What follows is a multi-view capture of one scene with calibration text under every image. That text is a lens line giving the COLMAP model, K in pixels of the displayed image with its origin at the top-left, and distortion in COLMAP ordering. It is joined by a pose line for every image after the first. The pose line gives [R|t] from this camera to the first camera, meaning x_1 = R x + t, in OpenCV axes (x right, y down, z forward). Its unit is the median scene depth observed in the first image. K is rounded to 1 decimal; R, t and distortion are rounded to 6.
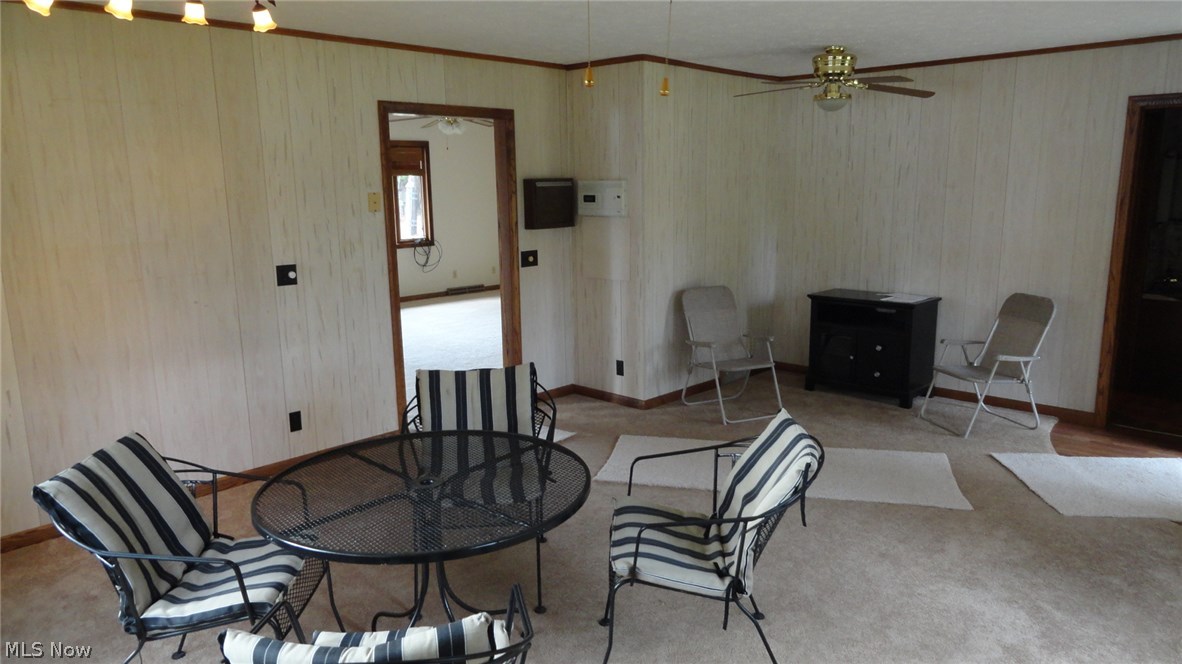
lens RADIAL K [[810.2, 0, 593.0], [0, 810.2, 334.1], [0, 0, 1]] dist [-0.000067, 0.006011]
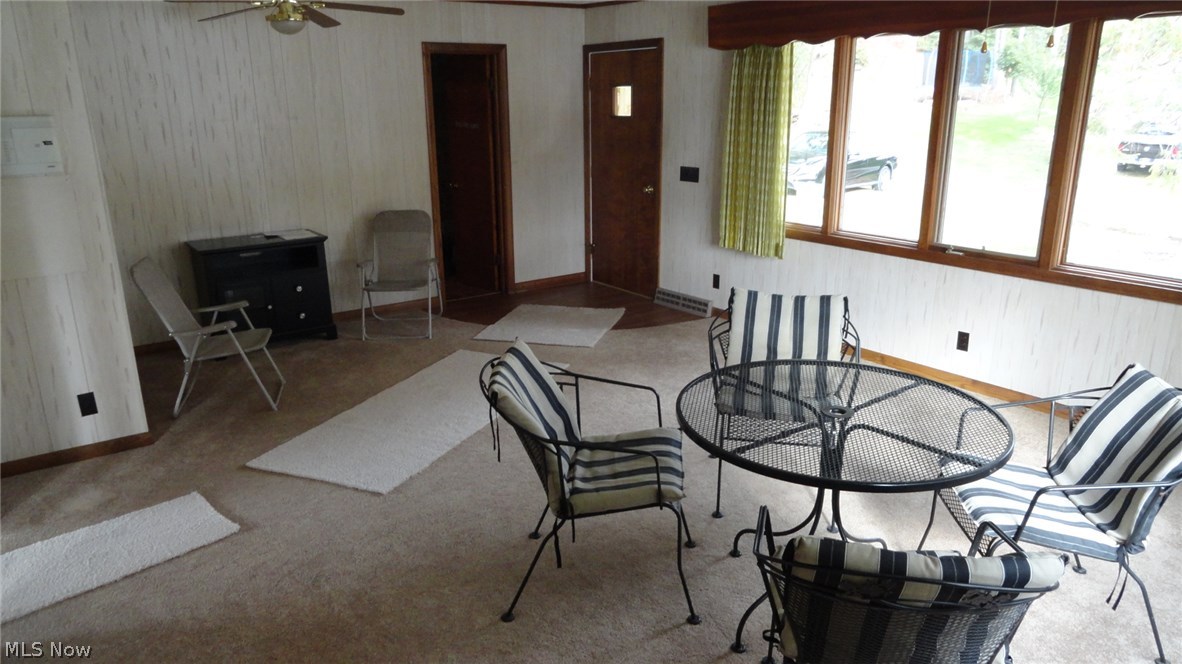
lens RADIAL K [[810.2, 0, 593.0], [0, 810.2, 334.1], [0, 0, 1]] dist [-0.000067, 0.006011]
pose [[0.179919, -0.269944, 0.945917, -0.522256], [0.198360, 0.951812, 0.233897, -0.089048], [-0.963474, 0.145550, 0.224795, 0.459231]]
